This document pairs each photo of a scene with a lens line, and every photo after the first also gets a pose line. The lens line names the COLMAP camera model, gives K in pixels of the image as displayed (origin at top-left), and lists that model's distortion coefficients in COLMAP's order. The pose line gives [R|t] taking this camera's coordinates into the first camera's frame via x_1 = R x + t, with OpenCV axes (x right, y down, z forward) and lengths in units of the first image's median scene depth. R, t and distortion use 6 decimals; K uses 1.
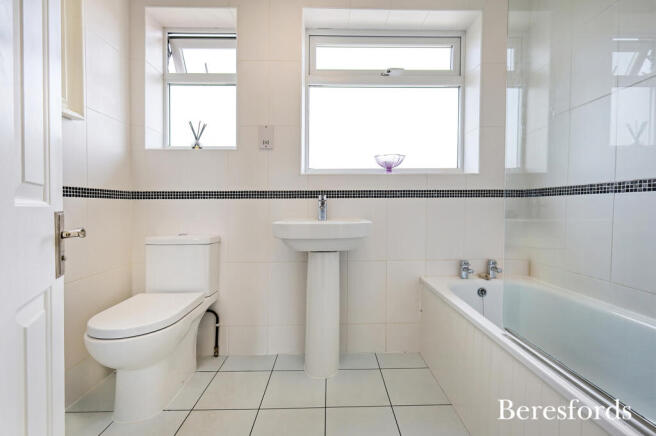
lens RADIAL K [[286.0, 0, 330.9], [0, 286.0, 212.1], [0, 0, 1]] dist [0.002916, 0.000805]
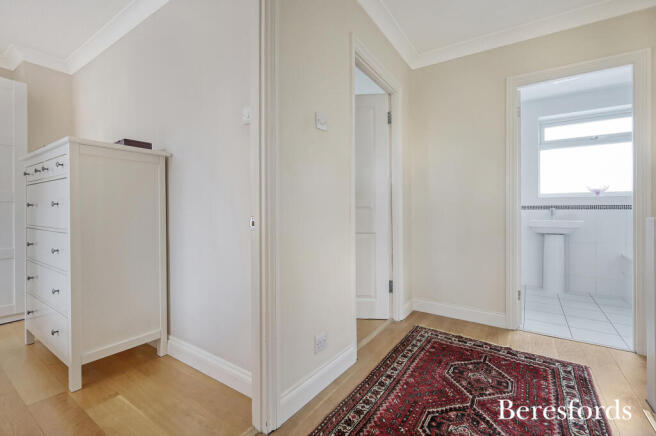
lens RADIAL K [[286.0, 0, 330.9], [0, 286.0, 212.1], [0, 0, 1]] dist [0.002916, 0.000805]
pose [[0.815831, 0.000398, -0.578291, -0.131888], [-0.033166, 0.998386, -0.046102, 0.116443], [0.577339, 0.056791, 0.814527, -1.560795]]
